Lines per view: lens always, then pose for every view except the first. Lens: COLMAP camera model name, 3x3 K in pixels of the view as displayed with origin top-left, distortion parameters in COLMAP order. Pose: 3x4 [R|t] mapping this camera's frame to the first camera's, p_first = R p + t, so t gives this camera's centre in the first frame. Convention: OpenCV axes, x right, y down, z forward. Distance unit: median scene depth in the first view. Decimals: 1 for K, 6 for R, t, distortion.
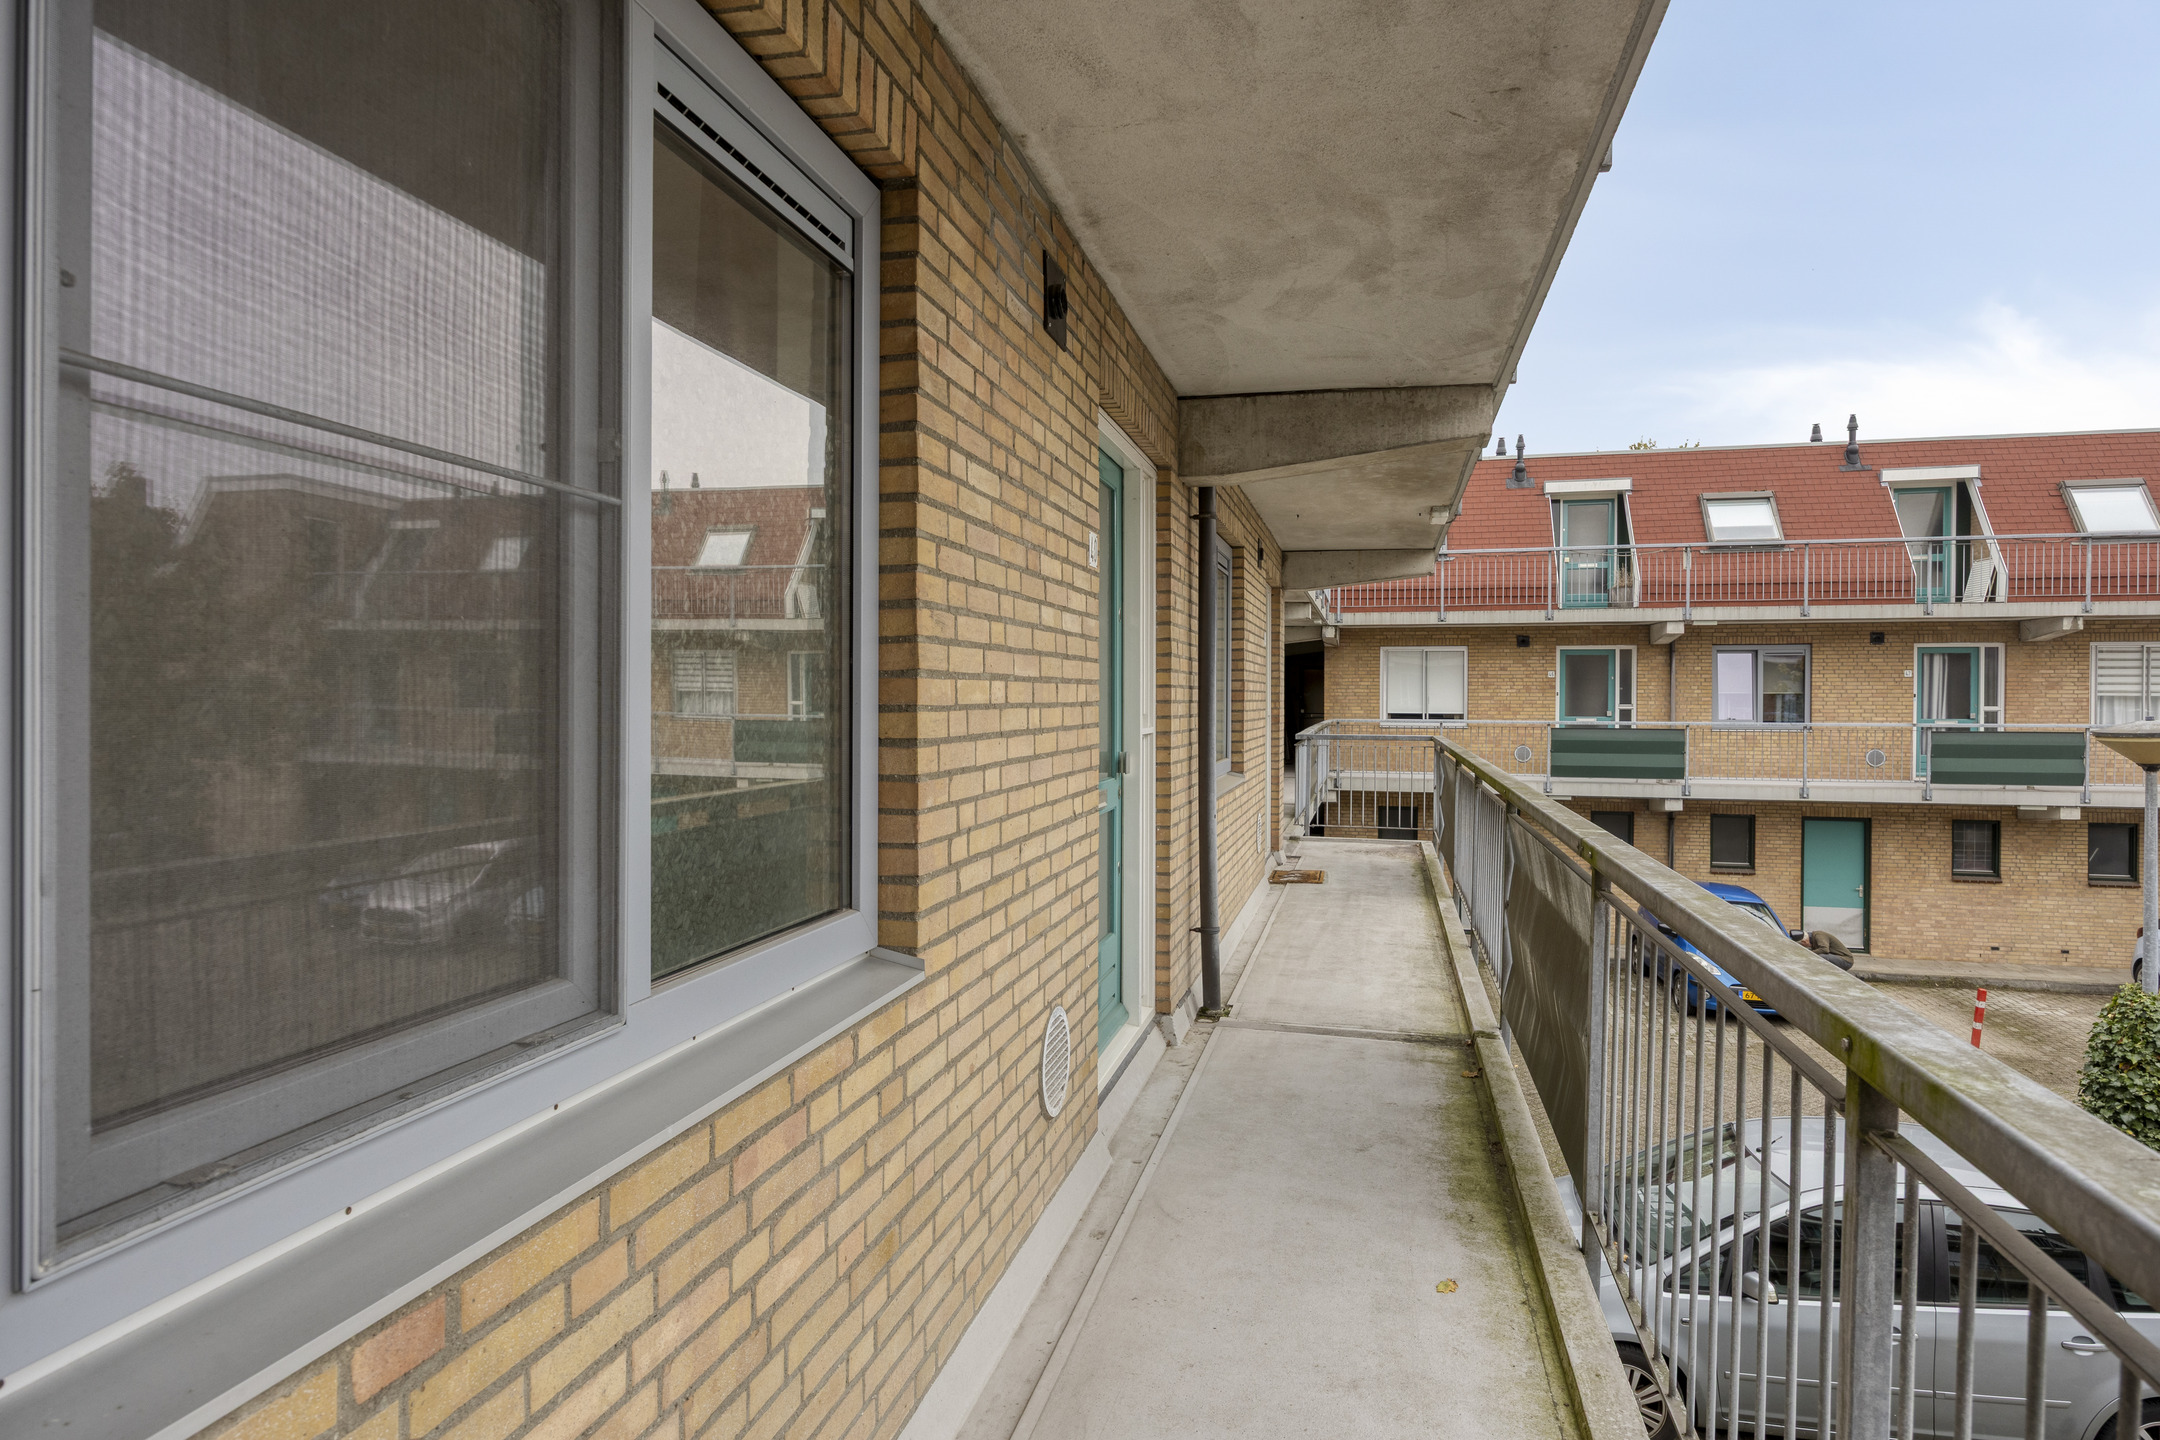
lens RADIAL K [[1226.4, 0, 1069.2], [0, 1226.4, 720.3], [0, 0, 1]] dist [0.002966, 0.000172]
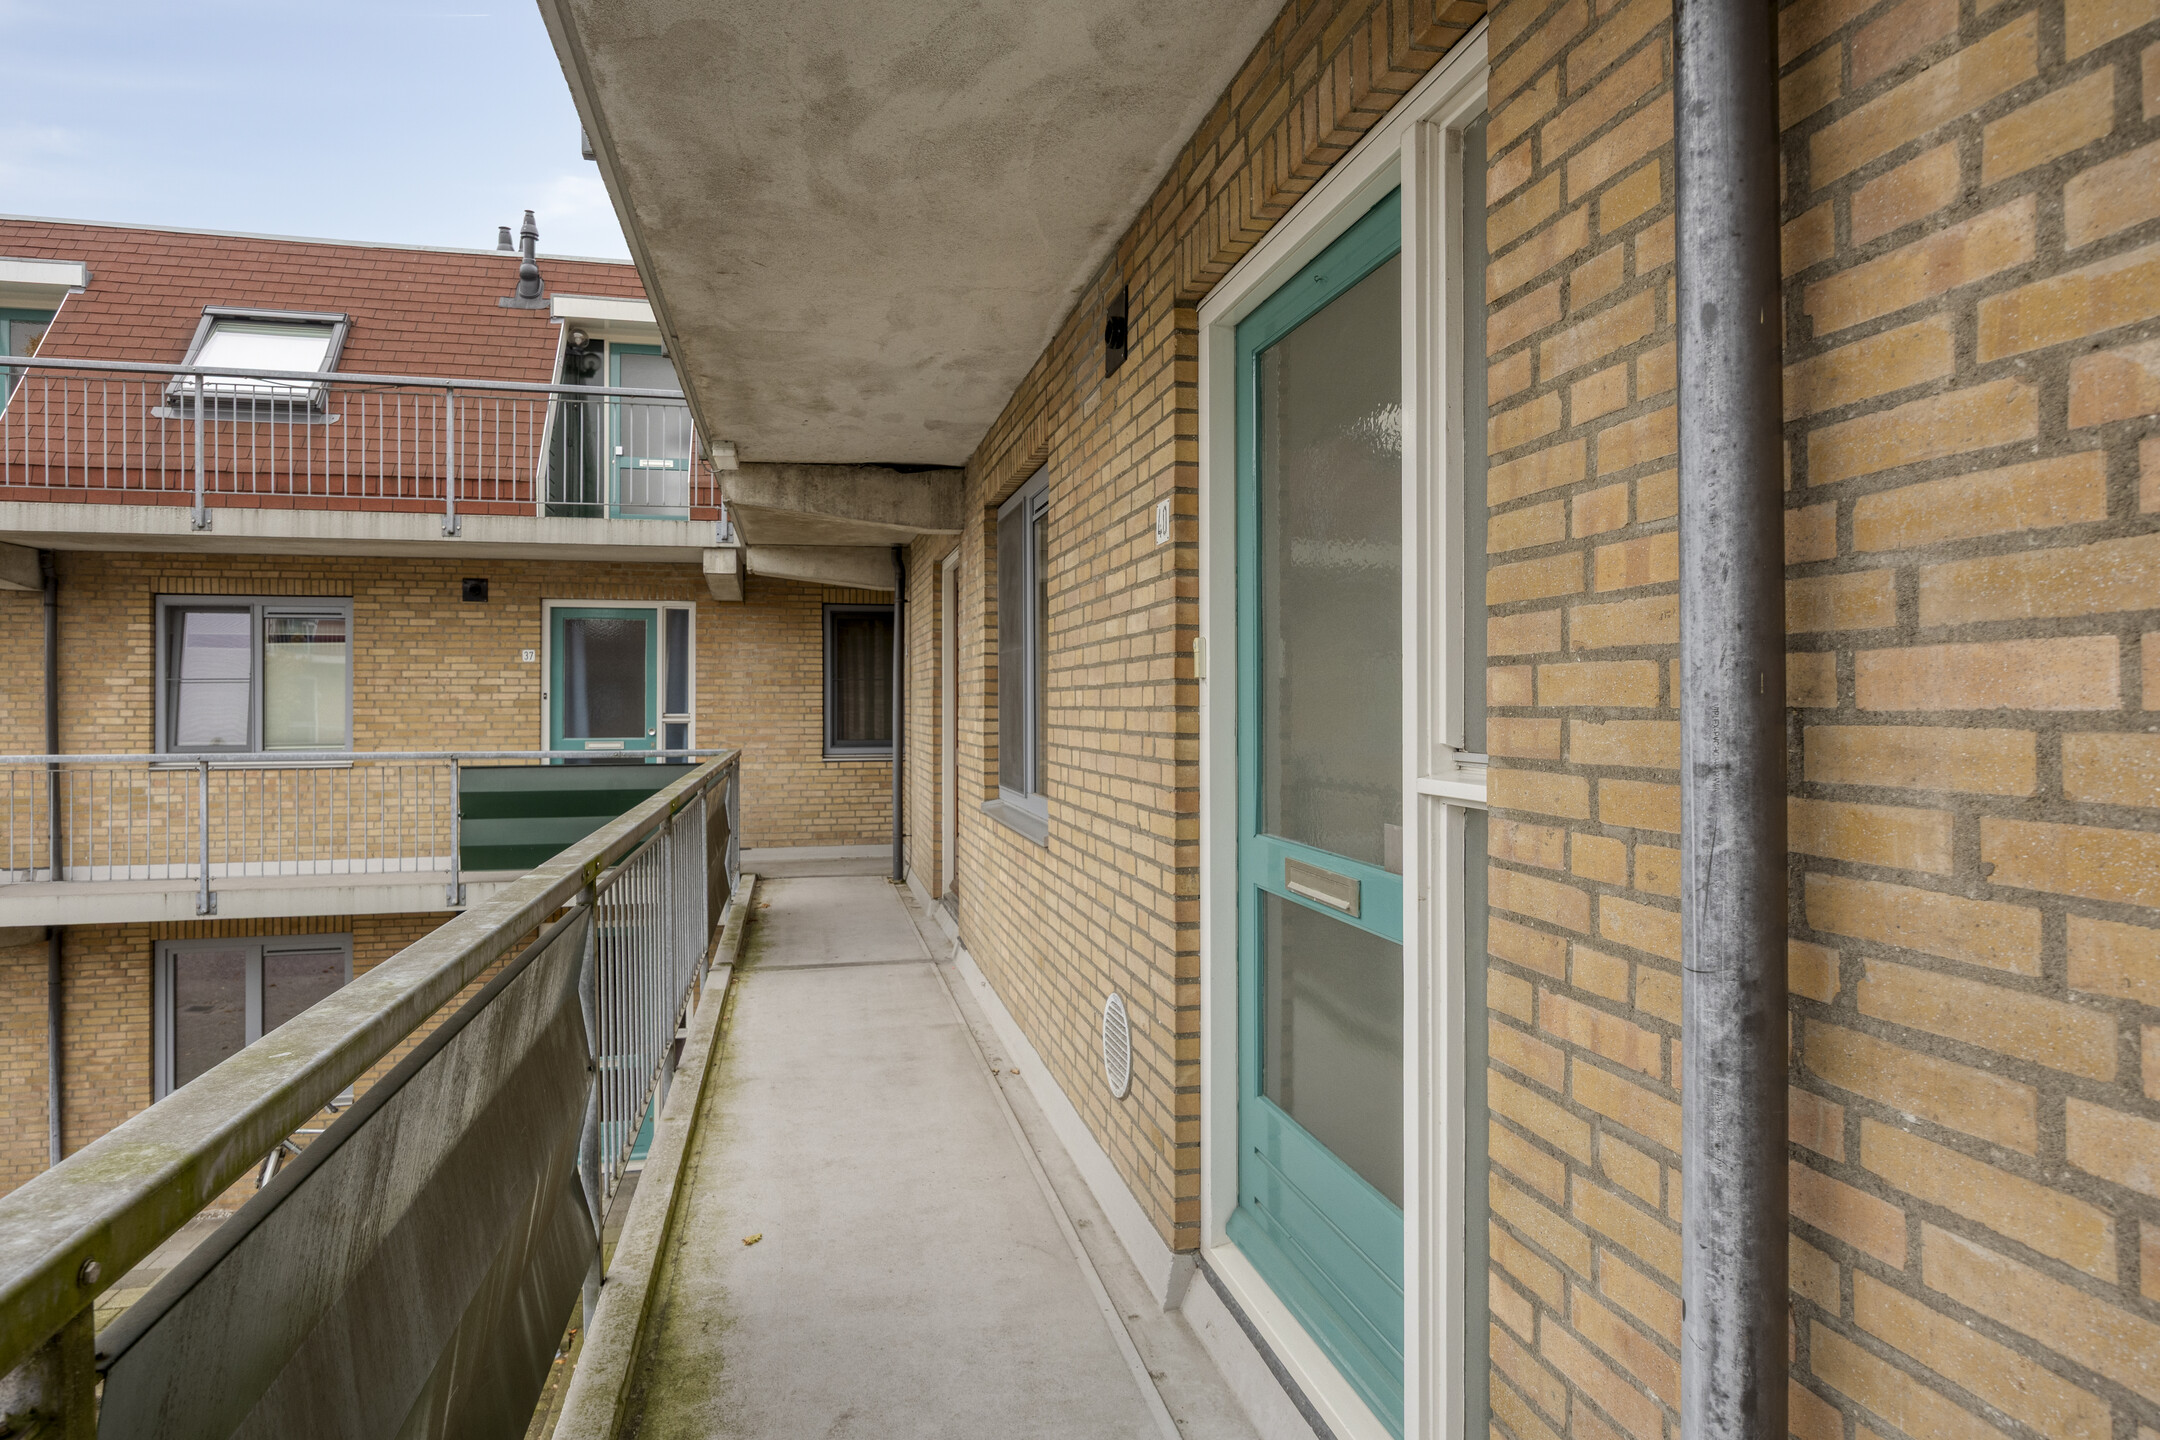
lens RADIAL K [[1226.4, 0, 1071.3], [0, 1226.4, 708.6], [0, 0, 1]] dist [0.002966, 0.000172]
pose [[-0.894369, 0.000611, -0.447329, 0.500039], [-0.008958, 0.999774, 0.019276, -0.032661], [0.447240, 0.021247, -0.894162, 1.932817]]
